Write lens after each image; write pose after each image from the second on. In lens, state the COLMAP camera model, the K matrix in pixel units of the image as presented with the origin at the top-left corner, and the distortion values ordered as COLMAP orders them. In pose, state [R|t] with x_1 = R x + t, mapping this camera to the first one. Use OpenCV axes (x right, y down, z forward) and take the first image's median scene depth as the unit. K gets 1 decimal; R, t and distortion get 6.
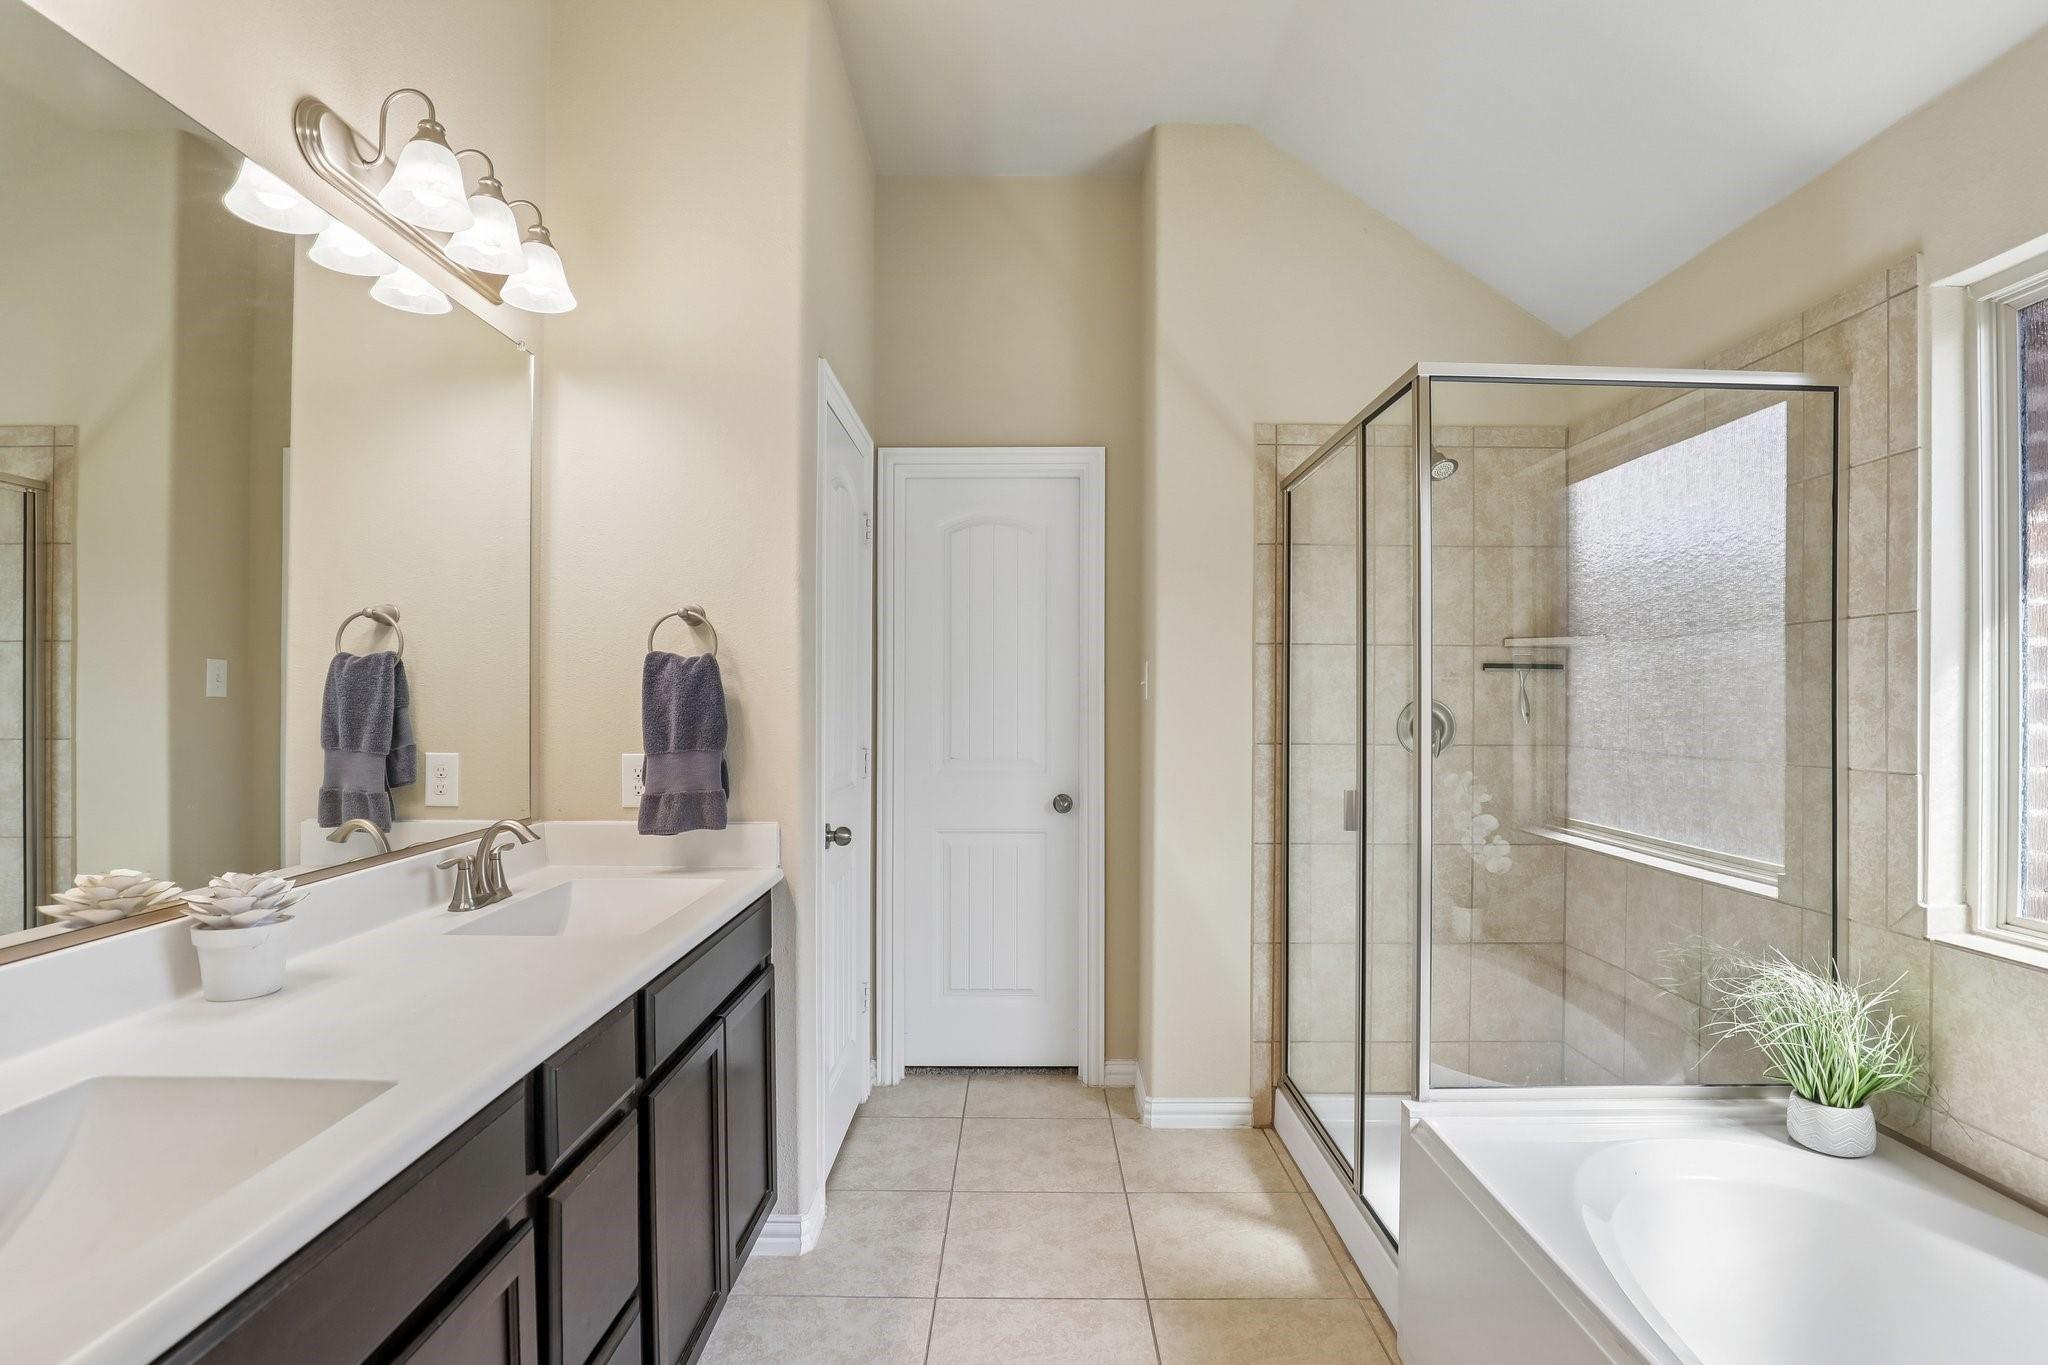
lens RADIAL K [[944.0, 0, 1036.3], [0, 944.0, 692.7], [0, 0, 1]] dist [-0.037691, 0.007333]
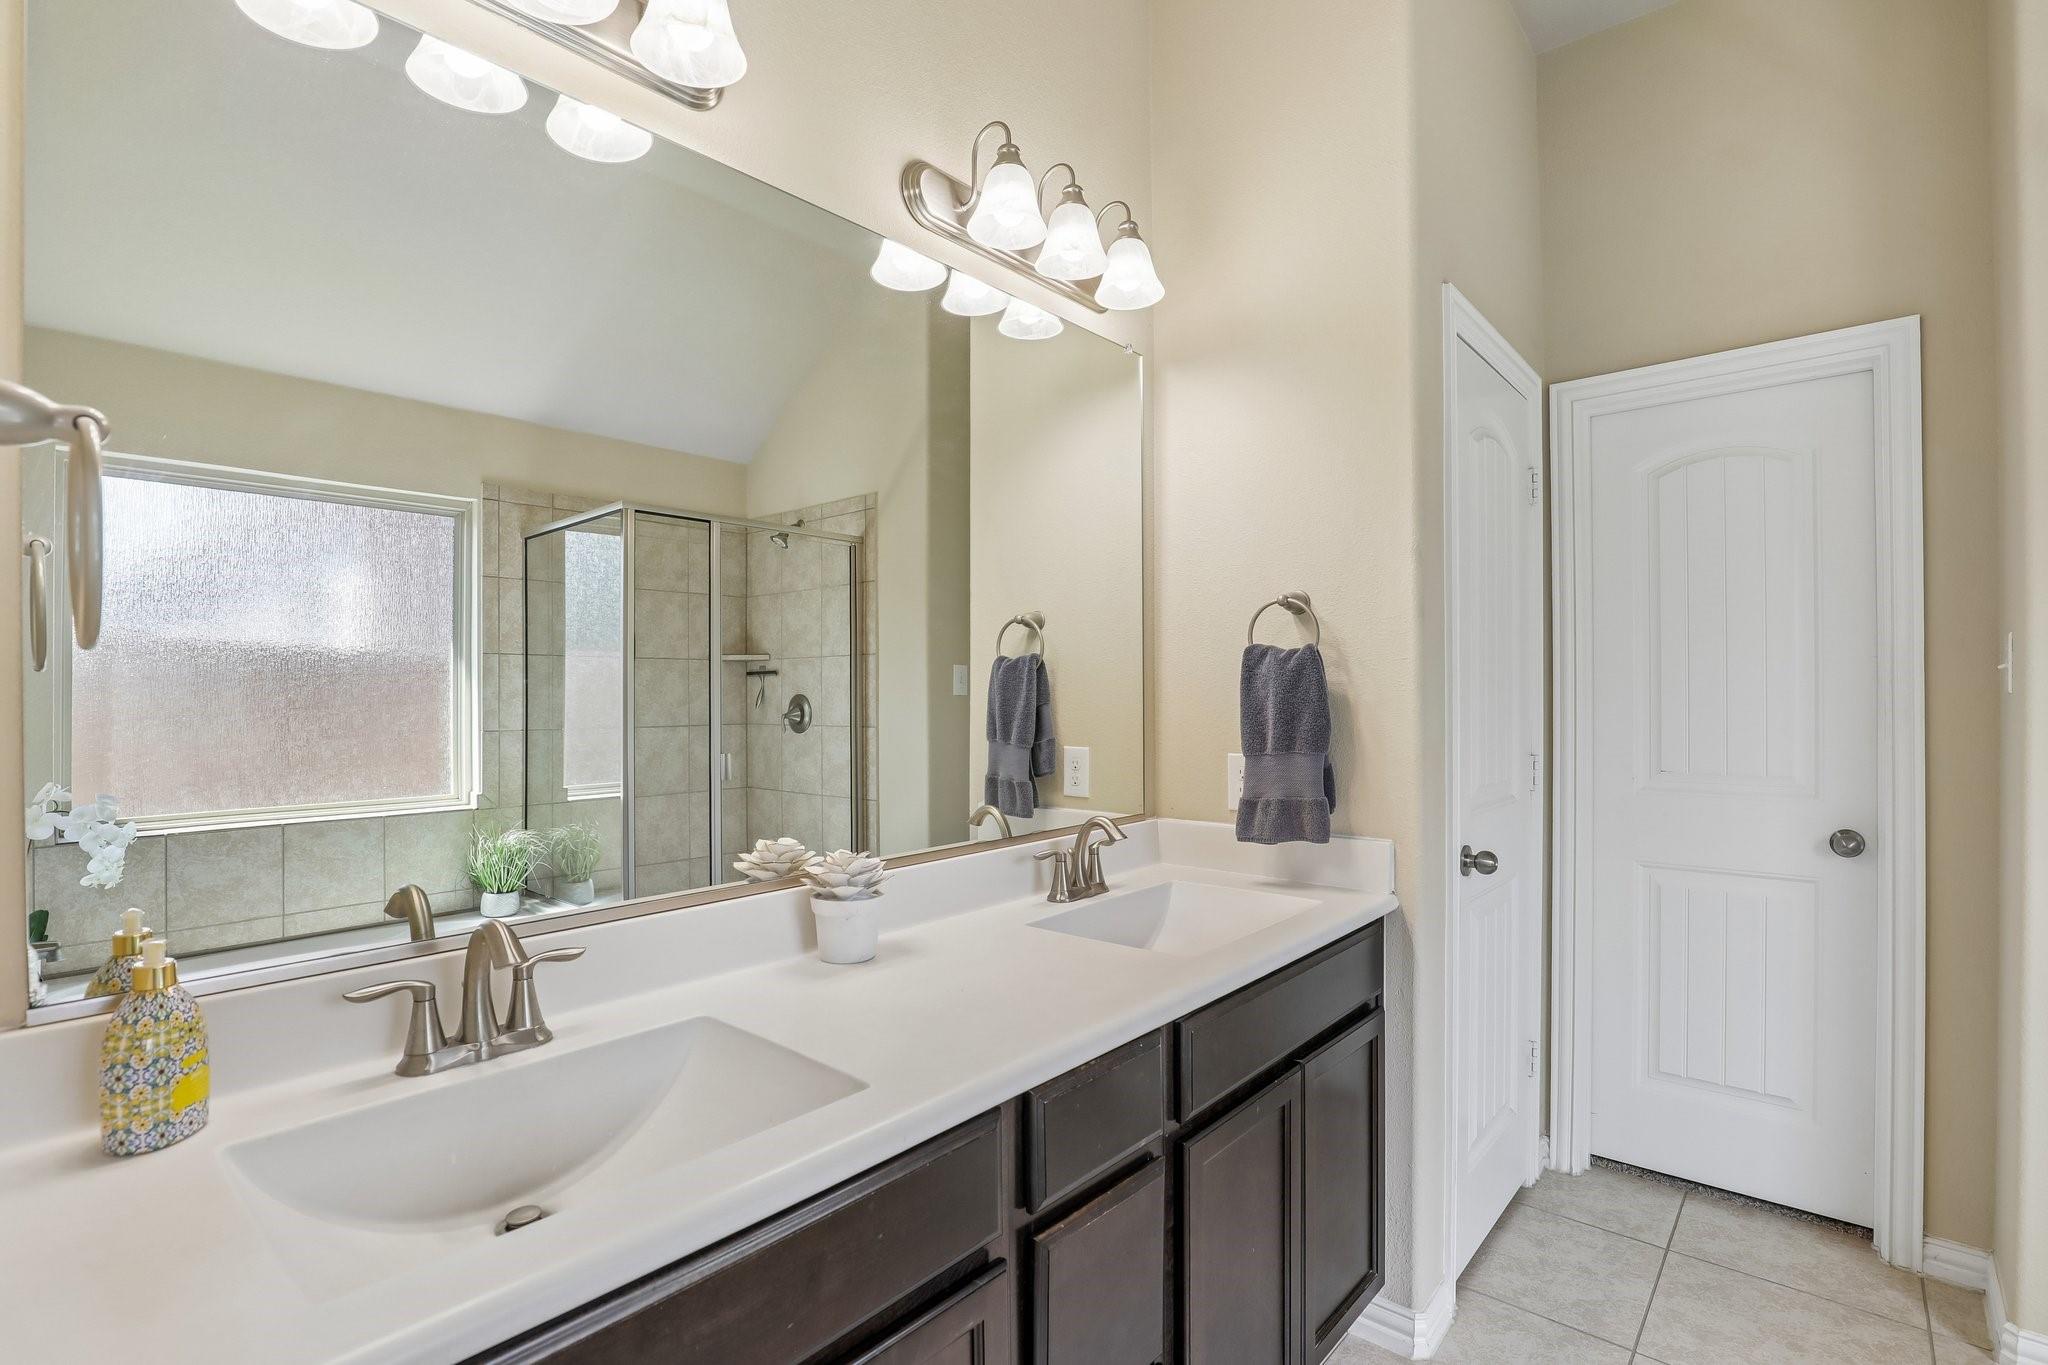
lens RADIAL K [[944.0, 0, 1036.3], [0, 944.0, 692.7], [0, 0, 1]] dist [-0.037691, 0.007333]
pose [[0.749526, -0.005640, -0.661951, 0.046536], [0.008971, 0.999958, 0.001639, 0.000295], [0.661914, -0.007167, 0.749545, 0.159405]]
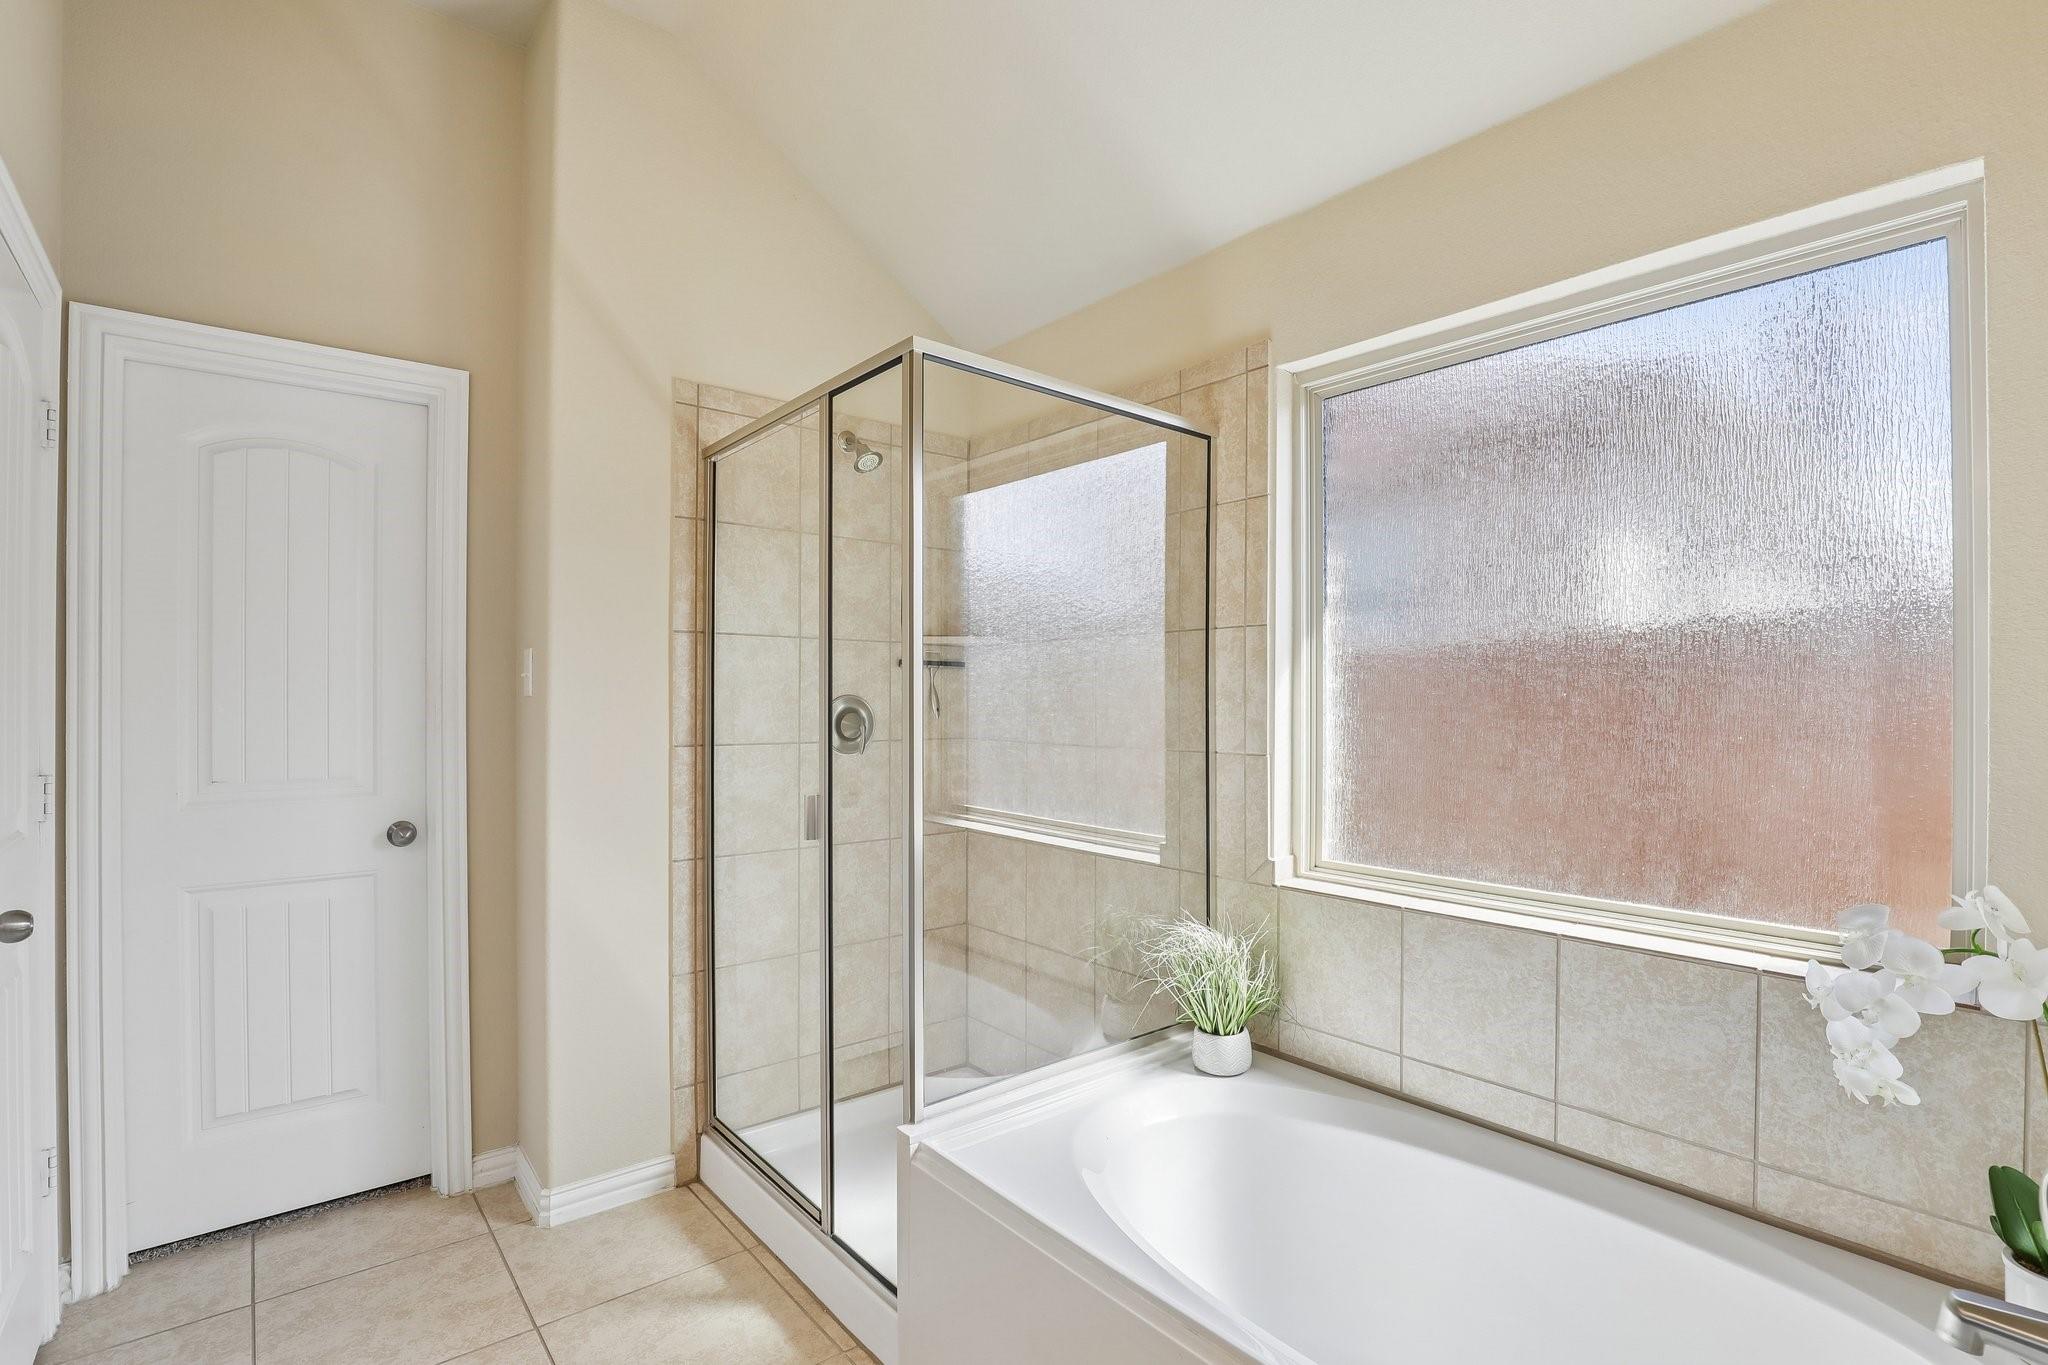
lens RADIAL K [[944.0, 0, 1036.3], [0, 944.0, 692.7], [0, 0, 1]] dist [-0.037691, 0.007333]
pose [[0.773604, -0.000531, 0.633669, -0.080643], [-0.003673, 0.999979, 0.005323, -0.001695], [-0.633658, -0.006445, 0.773586, 0.168627]]
